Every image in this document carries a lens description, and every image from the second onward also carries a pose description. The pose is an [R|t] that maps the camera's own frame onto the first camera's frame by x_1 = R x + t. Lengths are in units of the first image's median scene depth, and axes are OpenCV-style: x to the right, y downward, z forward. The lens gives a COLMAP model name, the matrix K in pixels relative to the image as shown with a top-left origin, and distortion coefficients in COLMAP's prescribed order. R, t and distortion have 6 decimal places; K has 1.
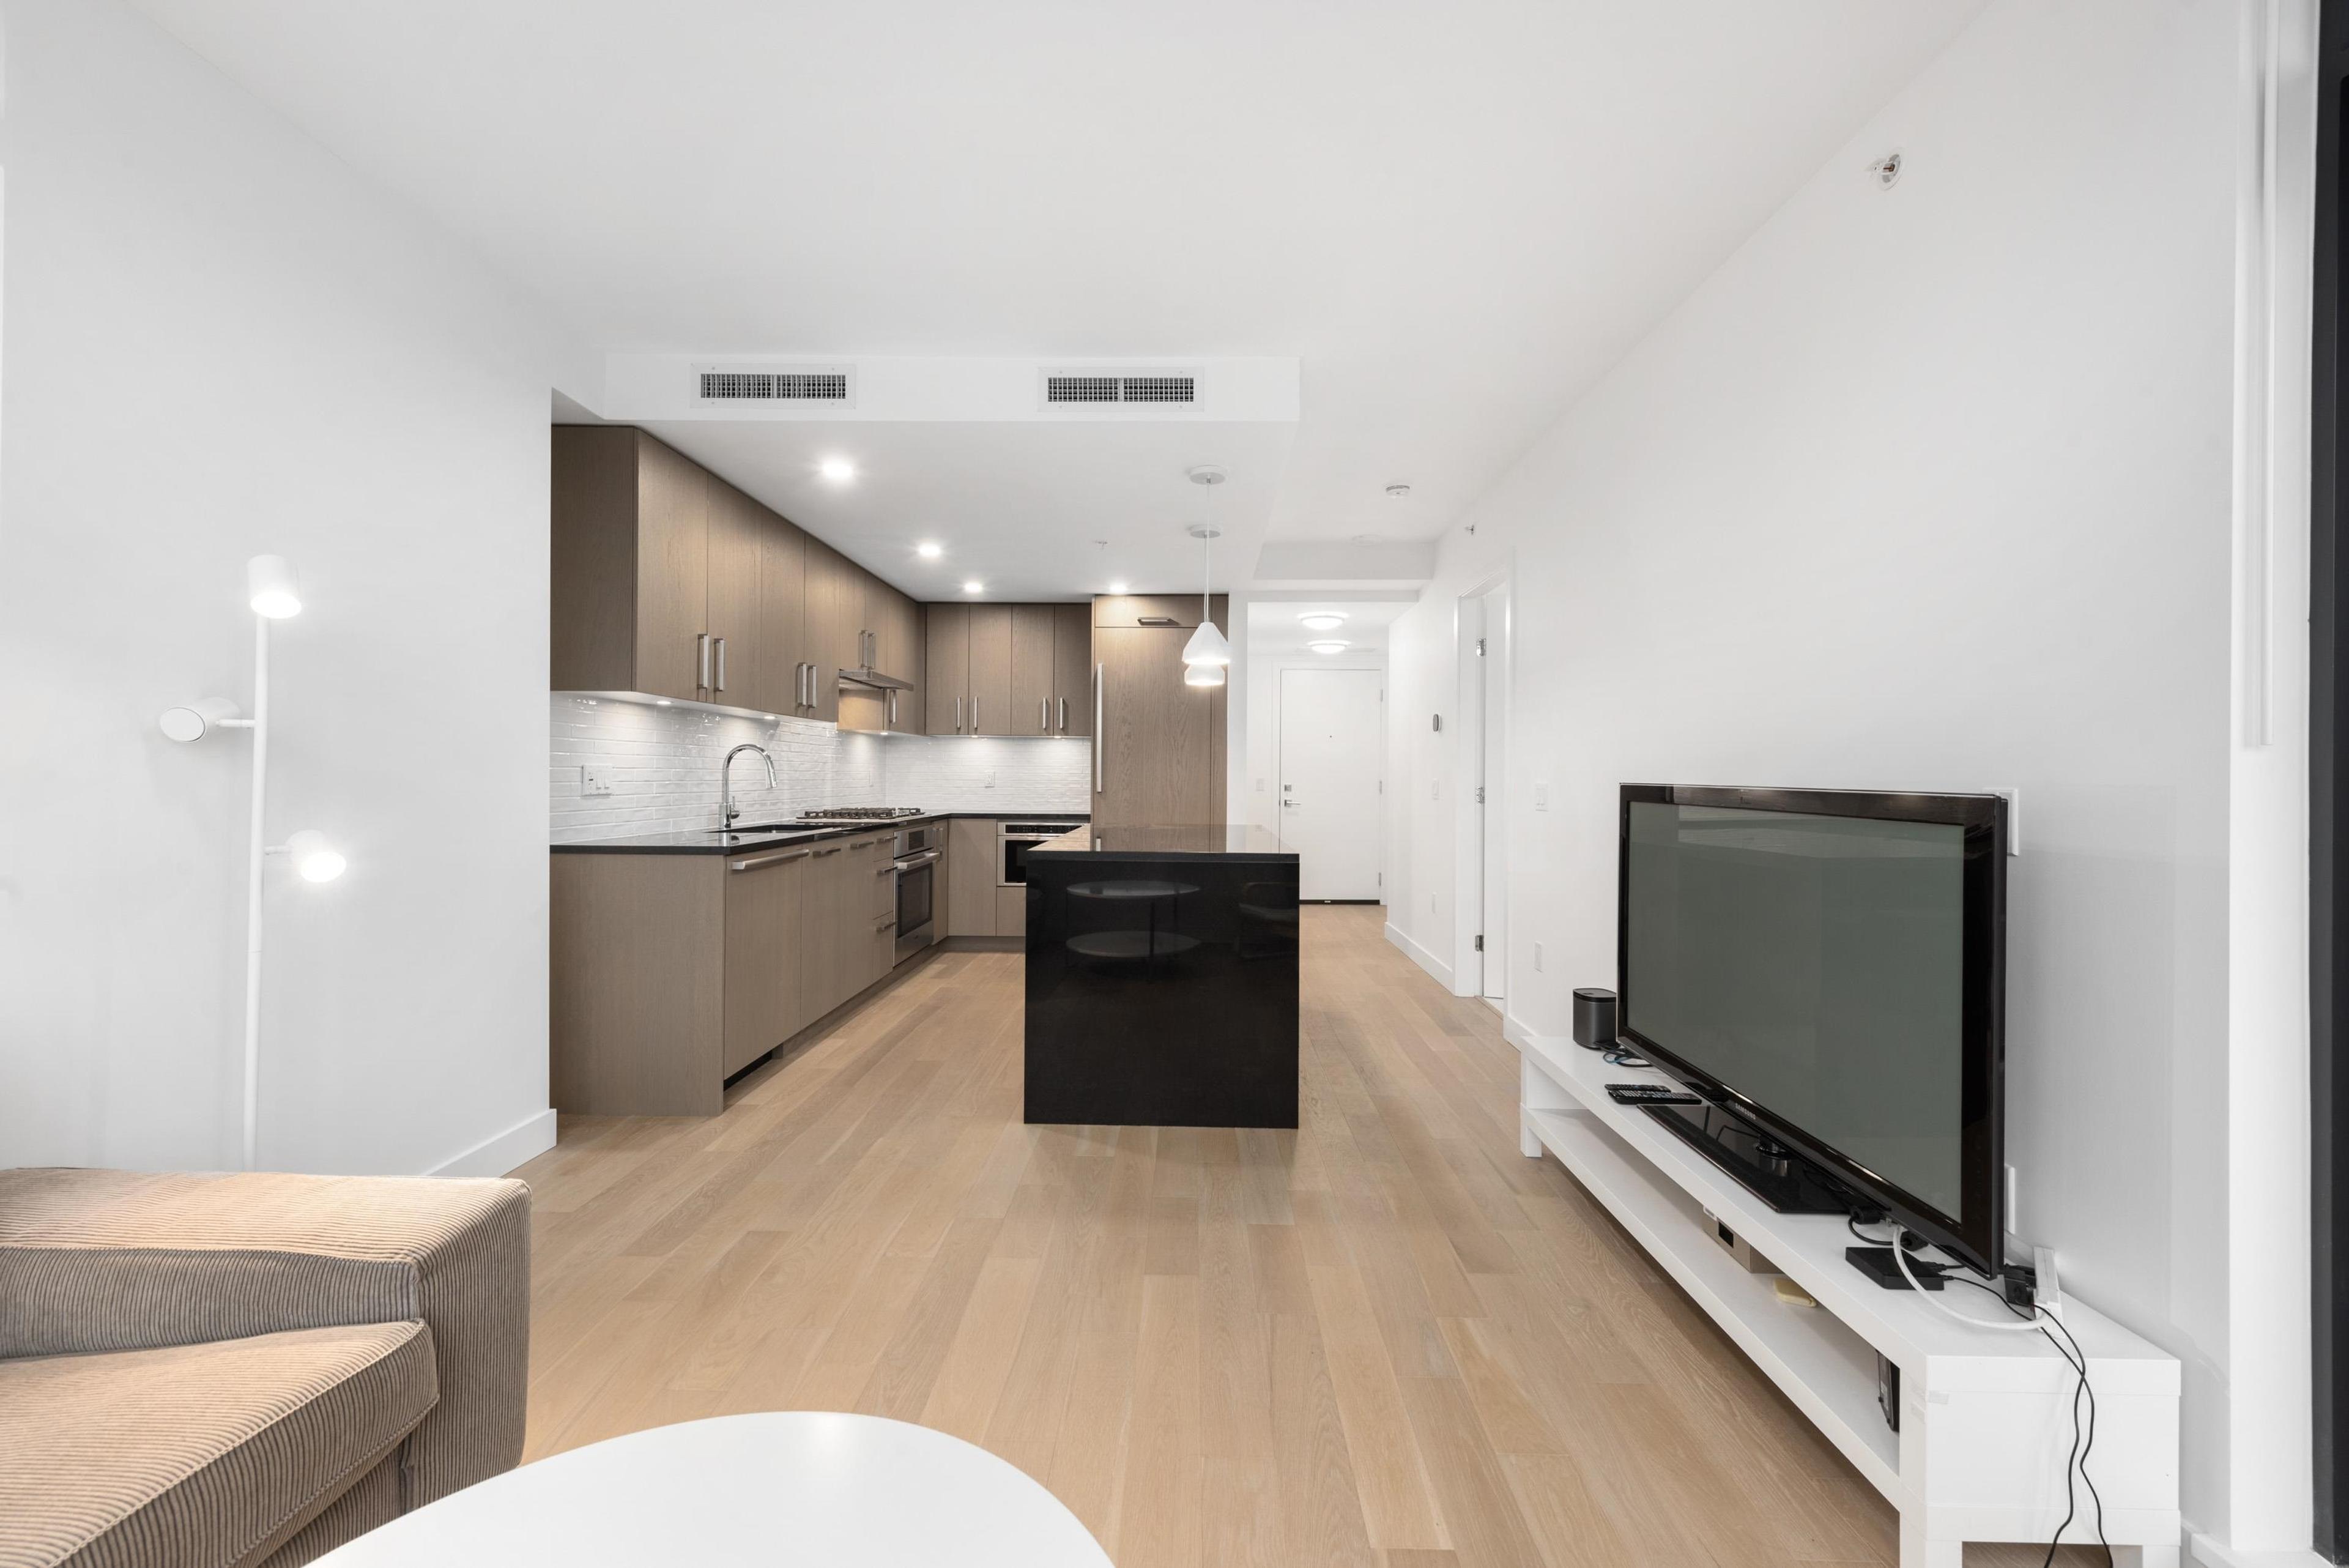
lens RADIAL K [[926.7, 0, 1188.2], [0, 926.7, 779.3], [0, 0, 1]] dist [0.010839, -0.002724]
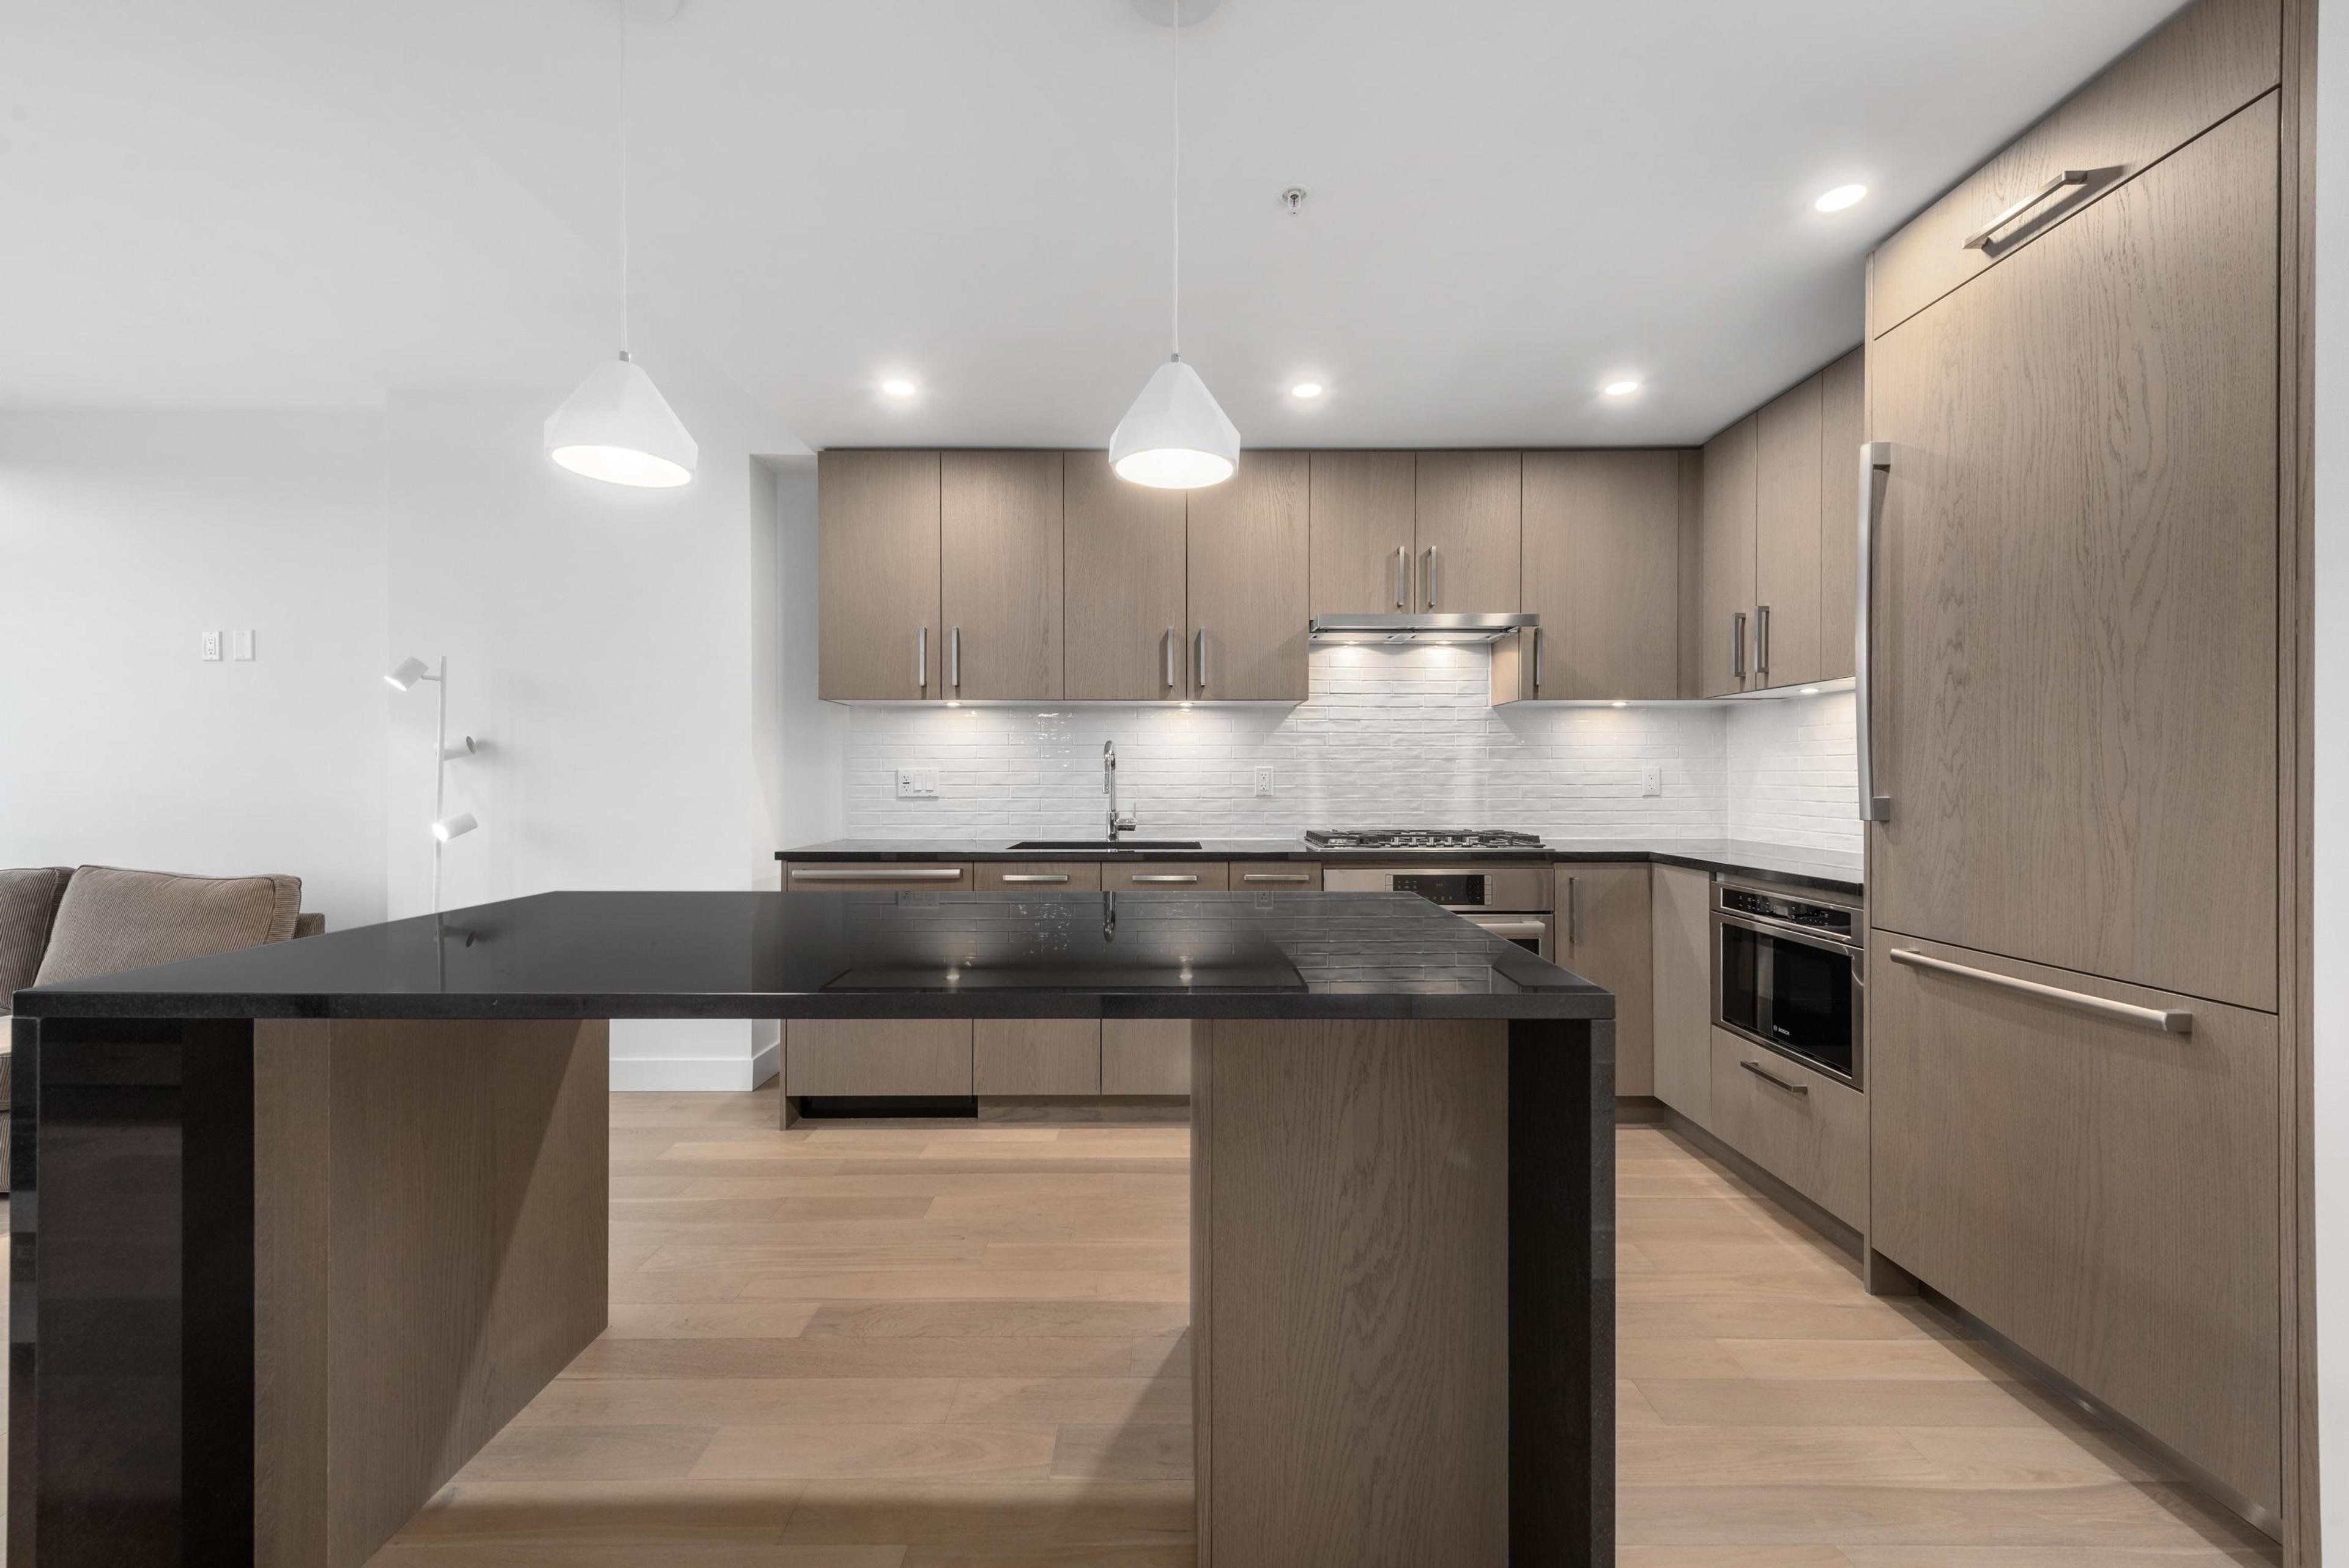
lens RADIAL K [[926.7, 0, 1159.7], [0, 926.7, 780.1], [0, 0, 1]] dist [0.010839, -0.002724]
pose [[-0.001203, -0.005043, -0.999987, 0.348885], [-0.001692, 0.999986, -0.005041, 0.001266], [0.999998, 0.001686, -0.001212, 1.049292]]
